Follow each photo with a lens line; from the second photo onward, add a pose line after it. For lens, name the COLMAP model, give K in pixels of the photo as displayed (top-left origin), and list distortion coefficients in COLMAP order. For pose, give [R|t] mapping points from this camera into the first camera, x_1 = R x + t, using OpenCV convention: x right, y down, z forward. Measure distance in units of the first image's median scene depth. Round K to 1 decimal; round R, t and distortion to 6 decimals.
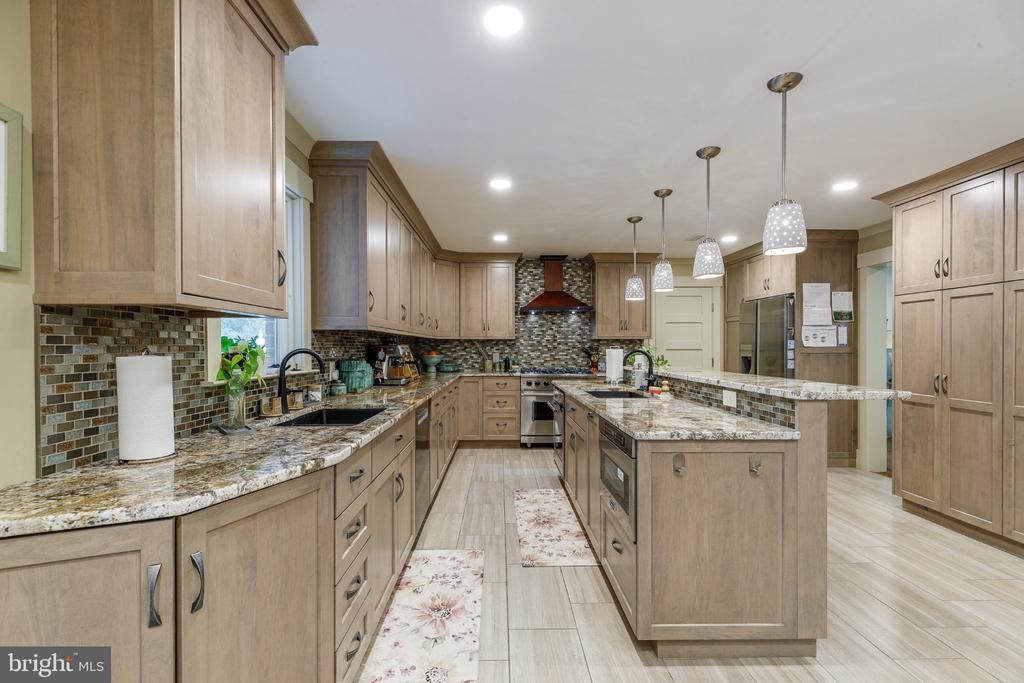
lens RADIAL K [[459.6, 0, 507.6], [0, 459.6, 347.7], [0, 0, 1]] dist [0.004651, 0.000317]
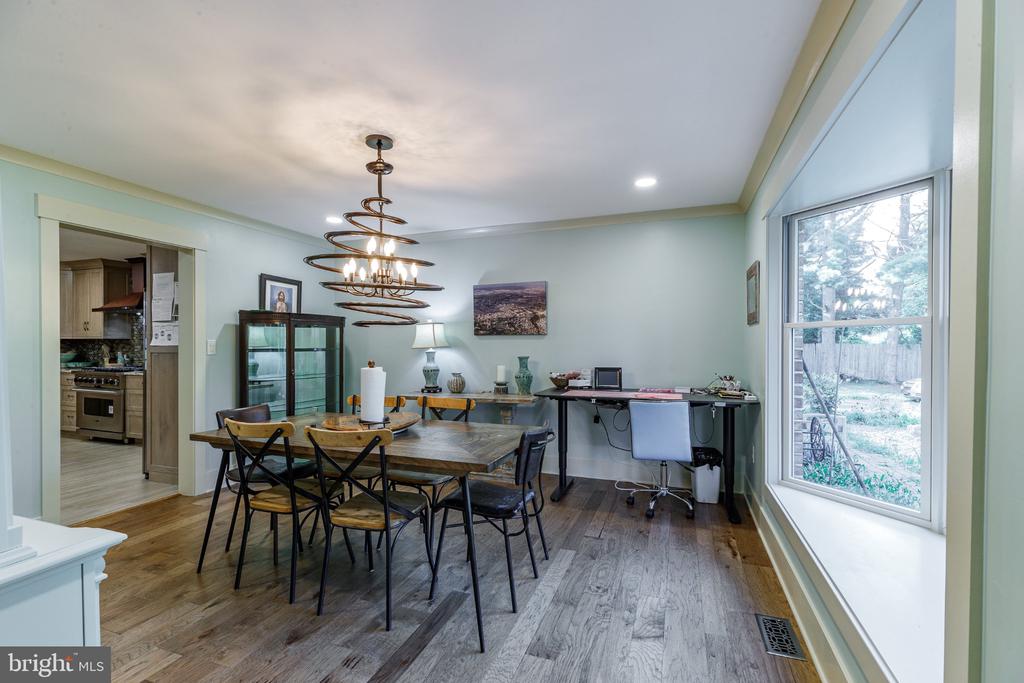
lens RADIAL K [[459.6, 0, 507.6], [0, 459.6, 347.7], [0, 0, 1]] dist [0.004651, 0.000317]
pose [[0.930509, 0.001682, -0.366265, 1.788754], [-0.000843, 0.999997, 0.002450, -0.000917], [0.366268, -0.001971, 0.930507, 0.471559]]
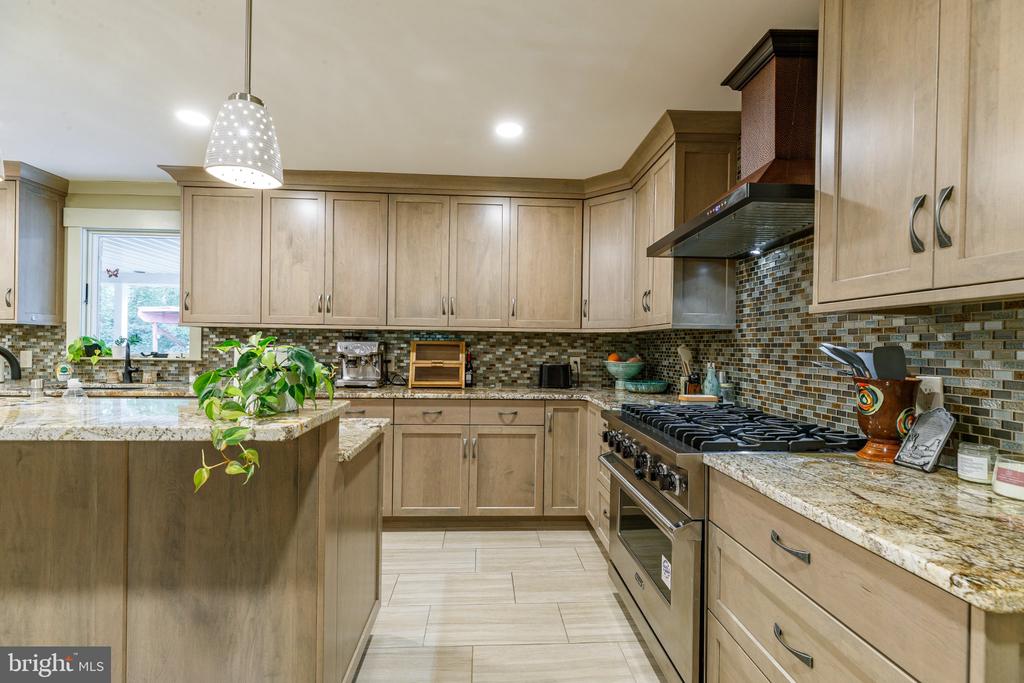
lens RADIAL K [[459.6, 0, 507.6], [0, 459.6, 347.7], [0, 0, 1]] dist [0.004651, 0.000317]
pose [[0.038498, 0.005283, -0.999245, 0.579984], [-0.014272, 0.999887, 0.004737, -0.001285], [0.999157, 0.014079, 0.038569, 1.158806]]
